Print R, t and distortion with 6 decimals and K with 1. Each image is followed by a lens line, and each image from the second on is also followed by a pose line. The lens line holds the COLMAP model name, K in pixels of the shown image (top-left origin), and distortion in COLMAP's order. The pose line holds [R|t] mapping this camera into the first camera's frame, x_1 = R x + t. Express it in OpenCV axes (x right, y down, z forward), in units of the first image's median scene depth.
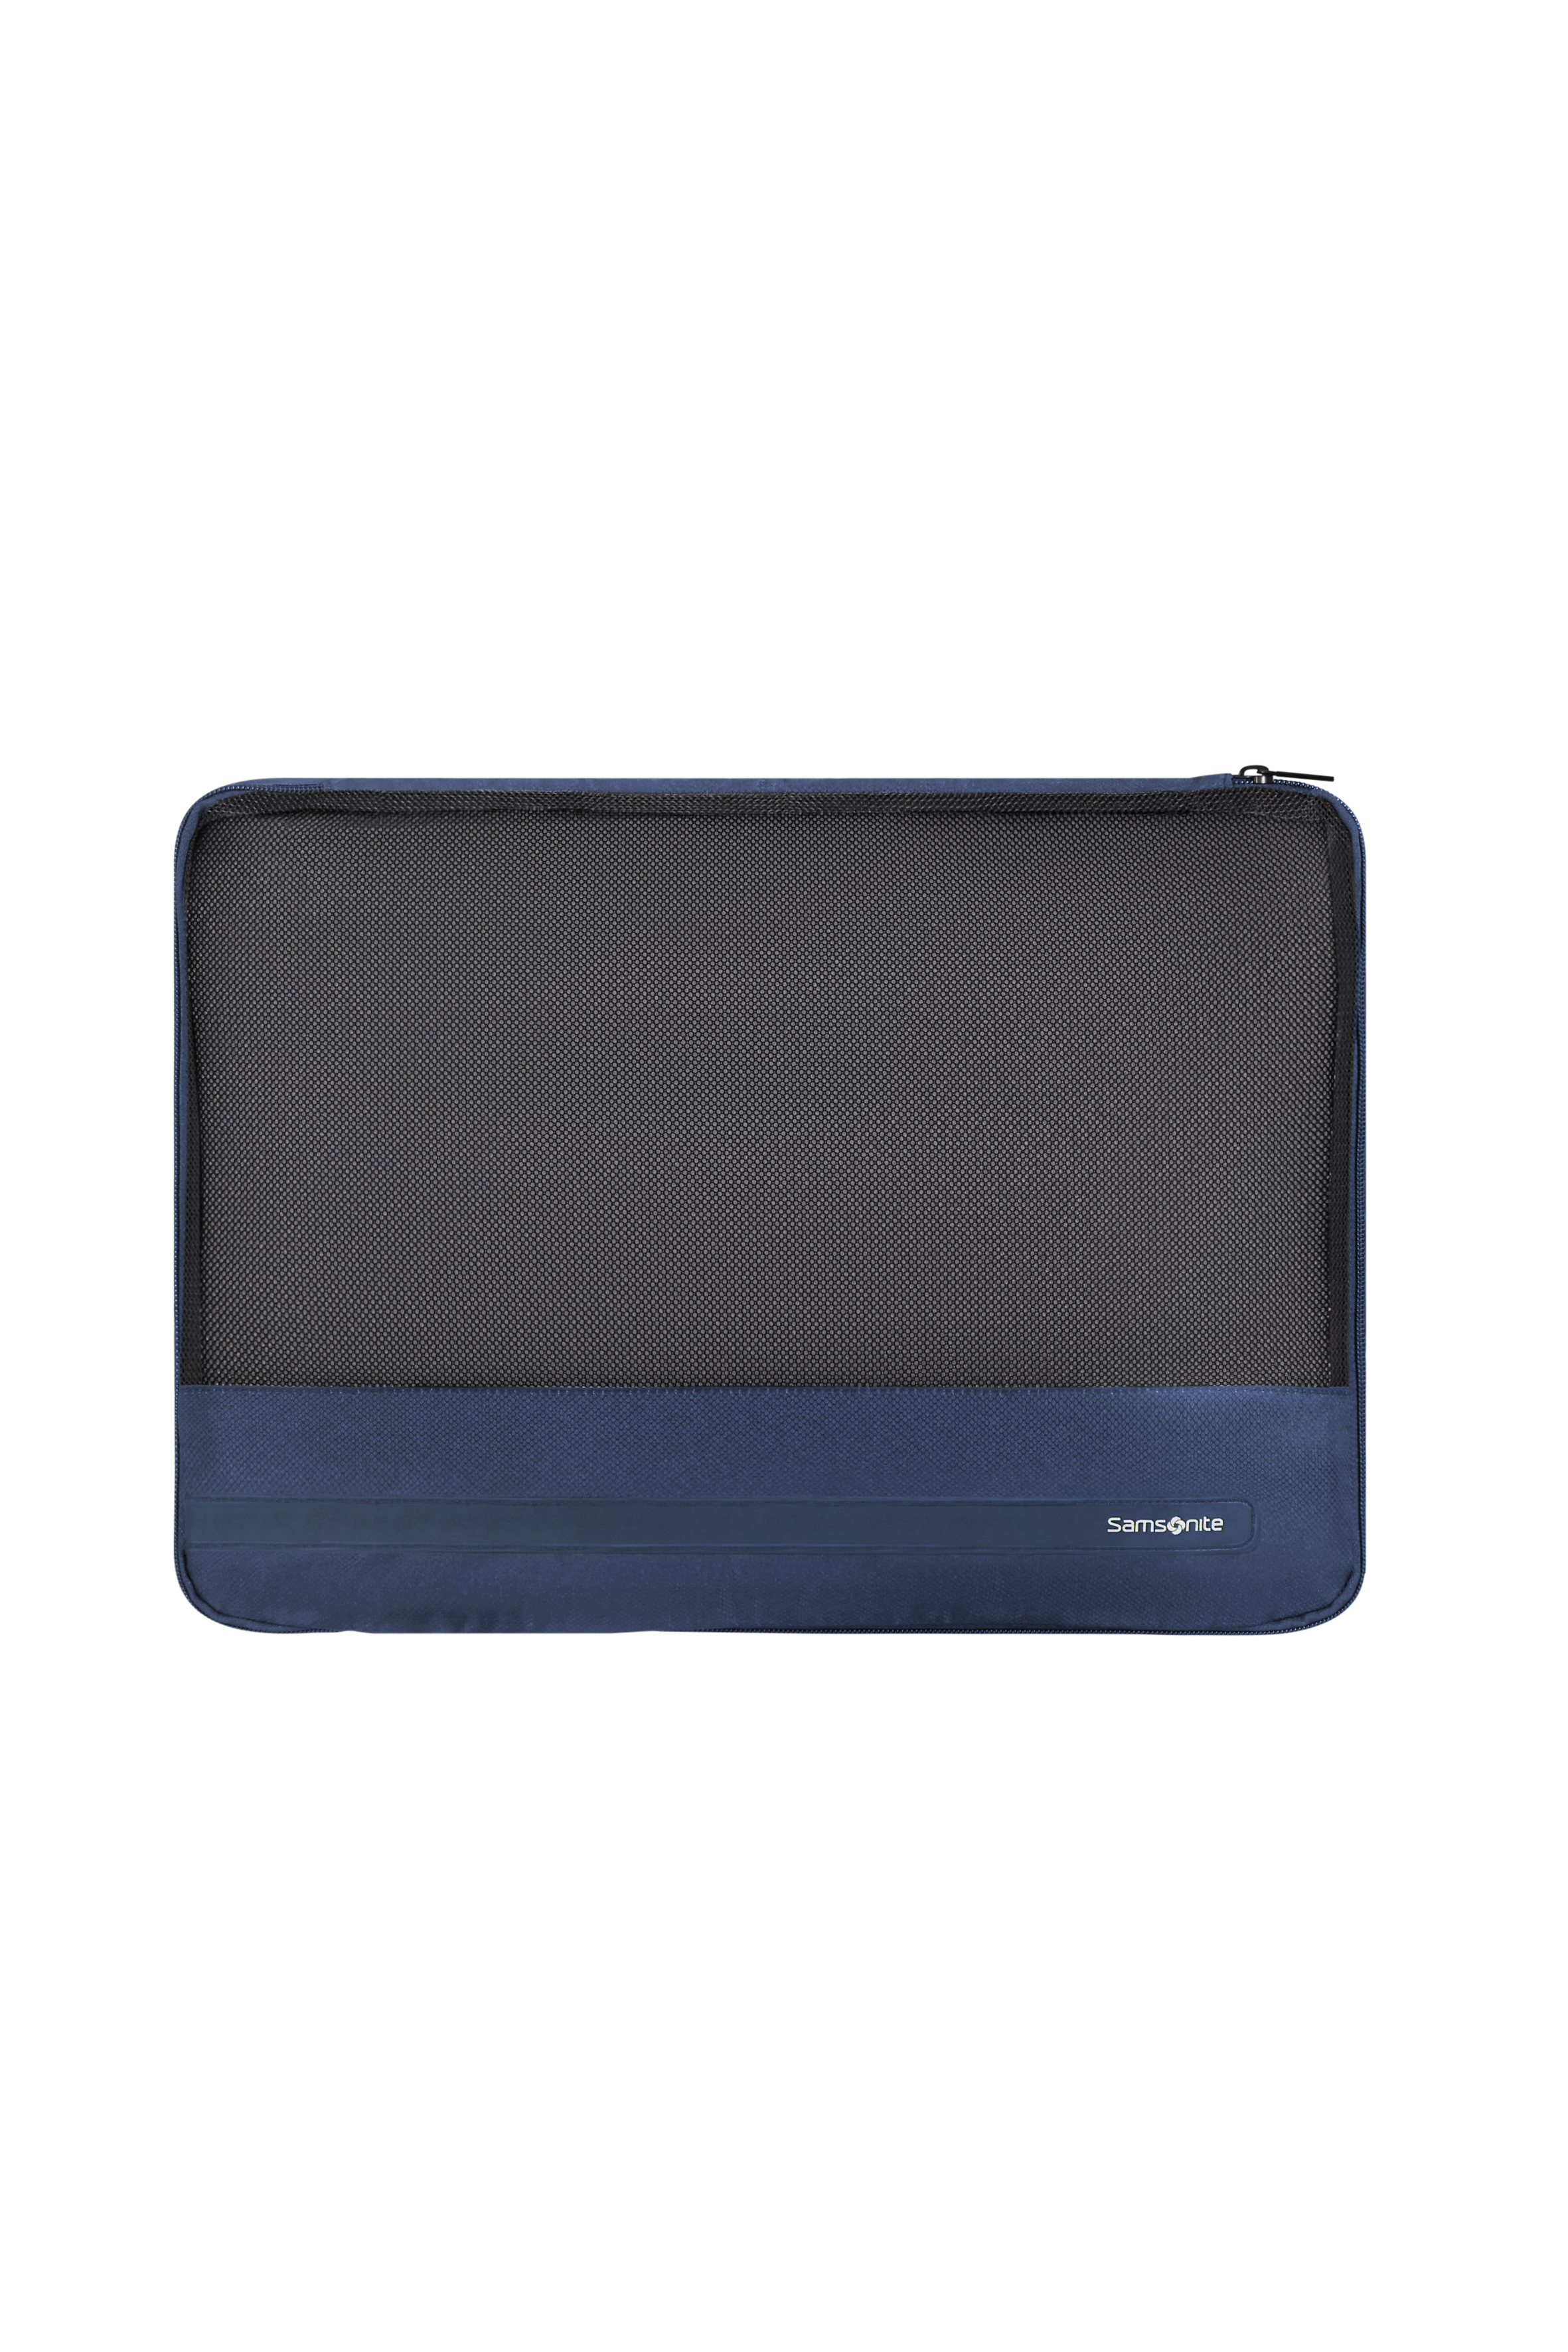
lens RADIAL K [[5302.8, 0, 783.8], [0, 5302.8, 1173.0], [0, 0, 1]] dist [-0.217421, 0.000000]
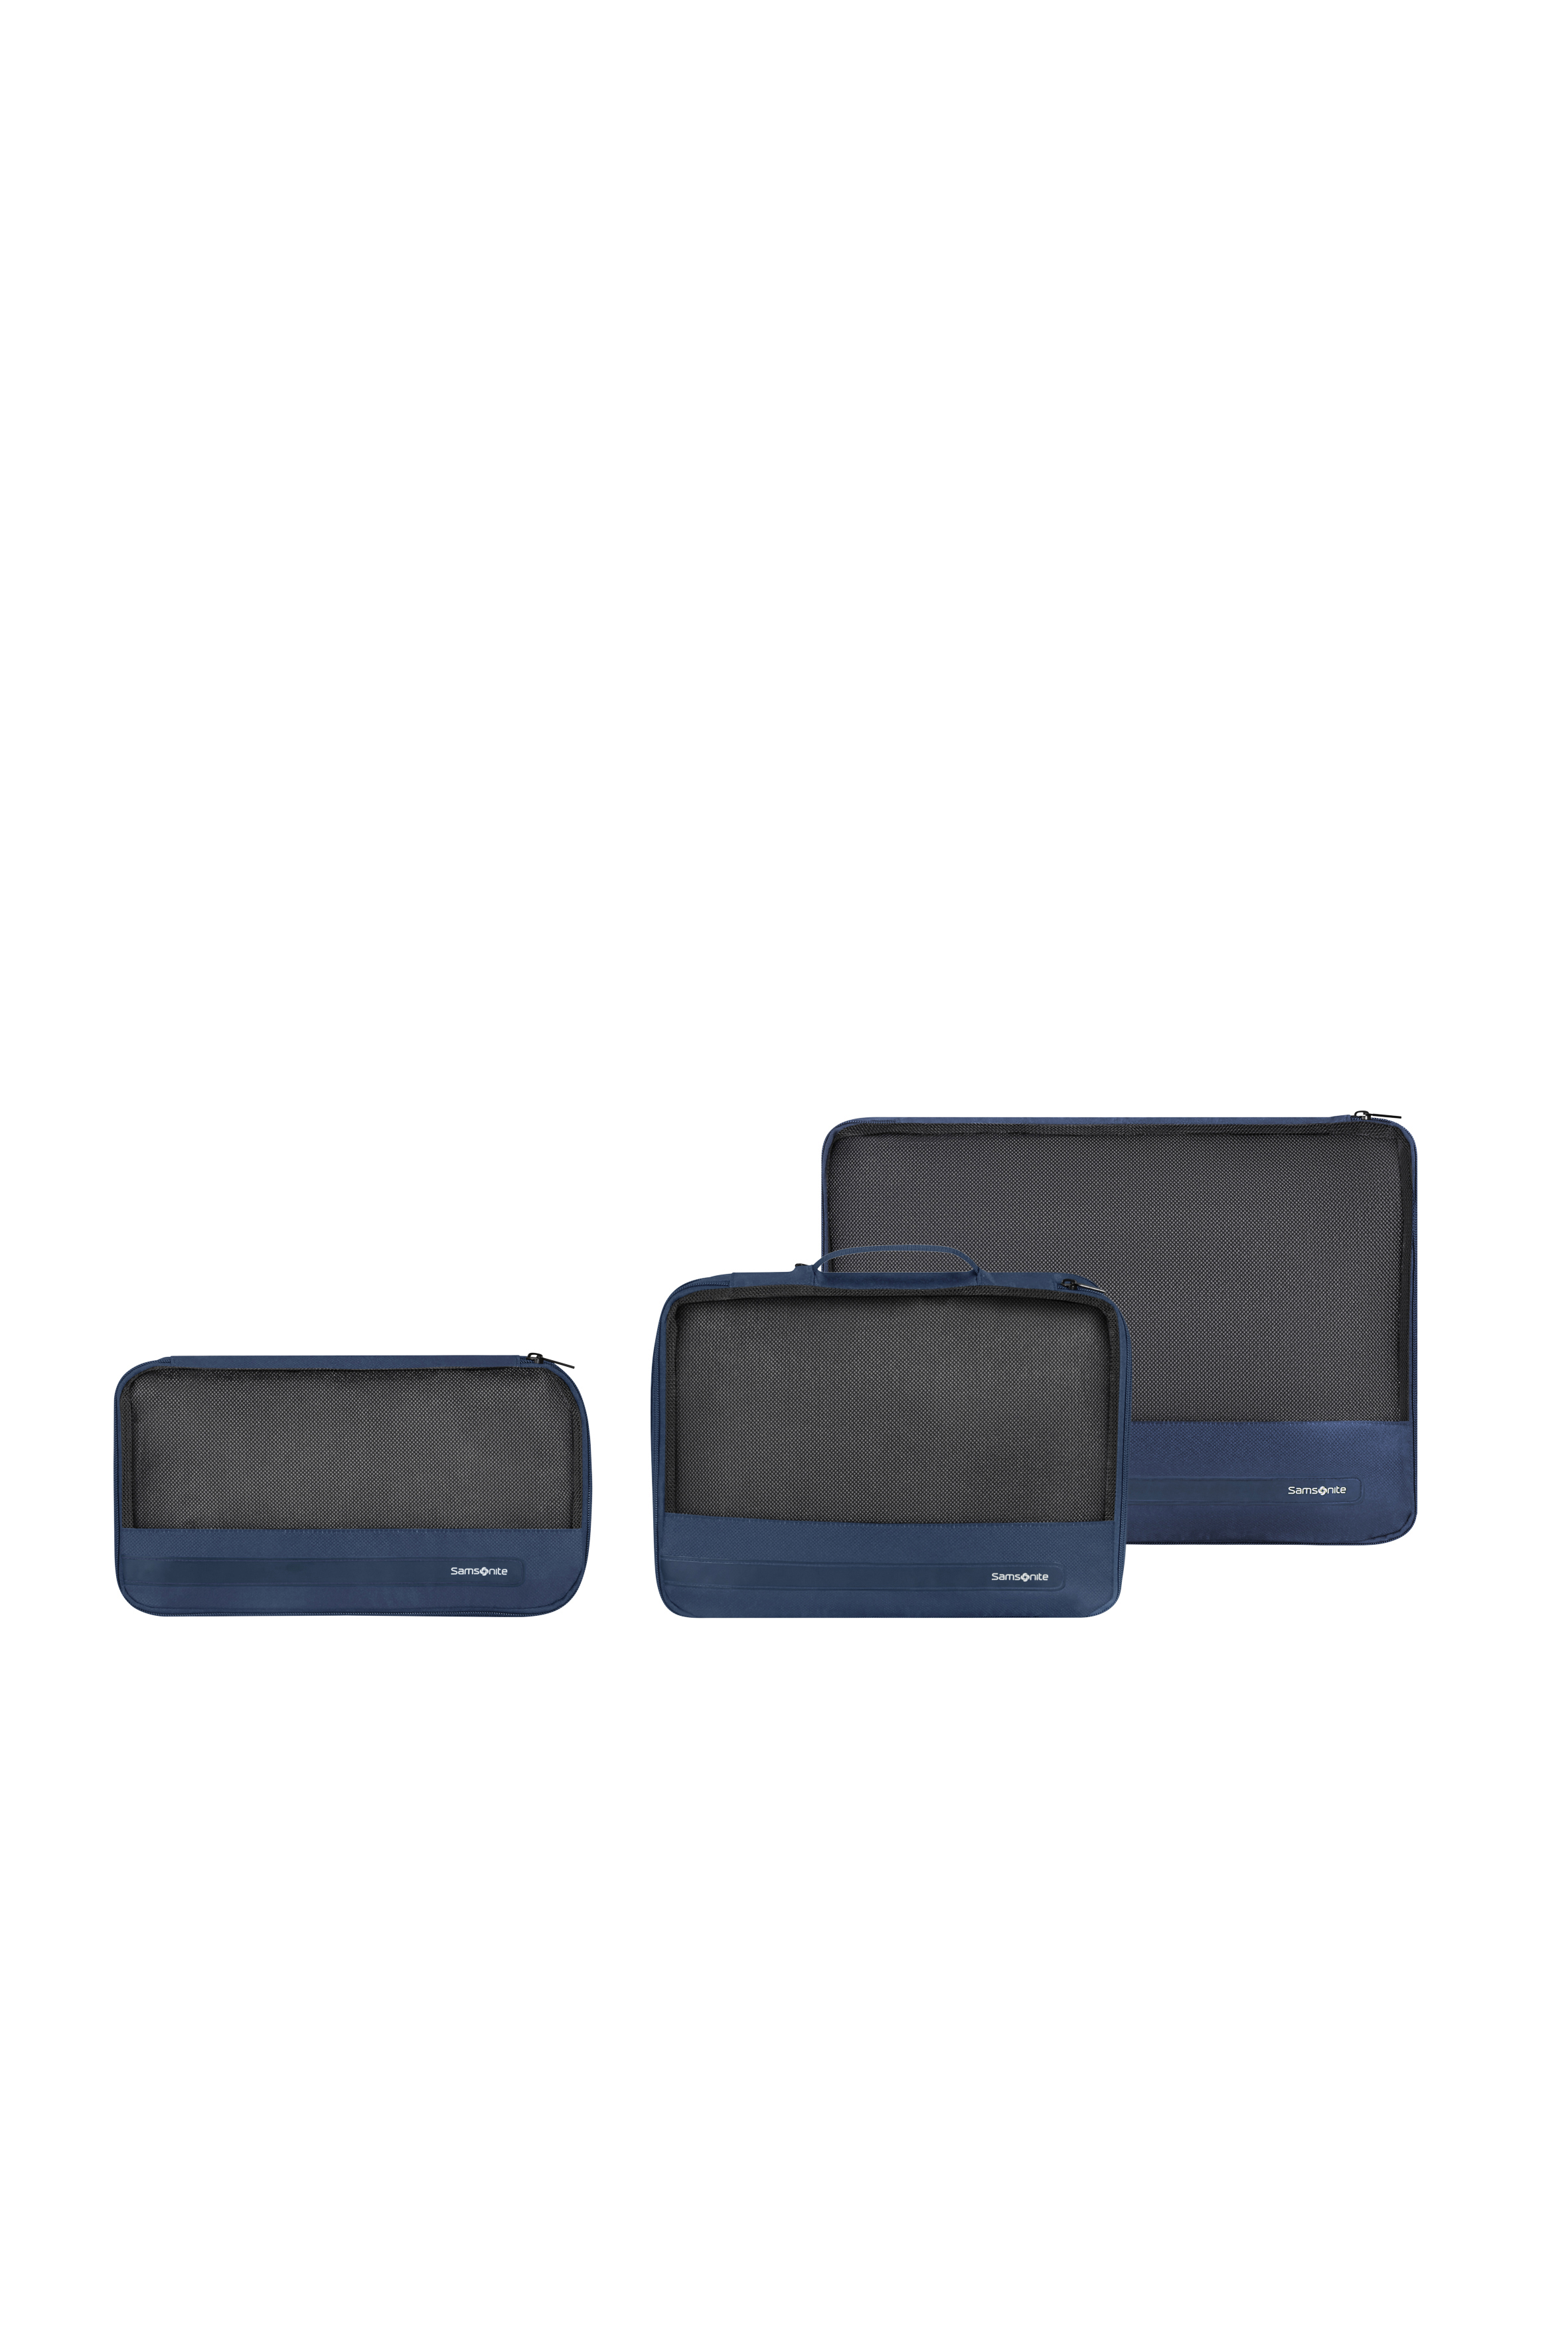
lens RADIAL K [[5302.8, 0, 783.5], [0, 5302.8, 1180.7], [0, 0, 1]] dist [-0.217421, 0.000000]
pose [[0.998614, -0.000241, -0.052624, -0.024071], [-0.001548, 0.999423, -0.033945, 0.017635], [0.052601, 0.033979, 0.998037, -1.006856]]
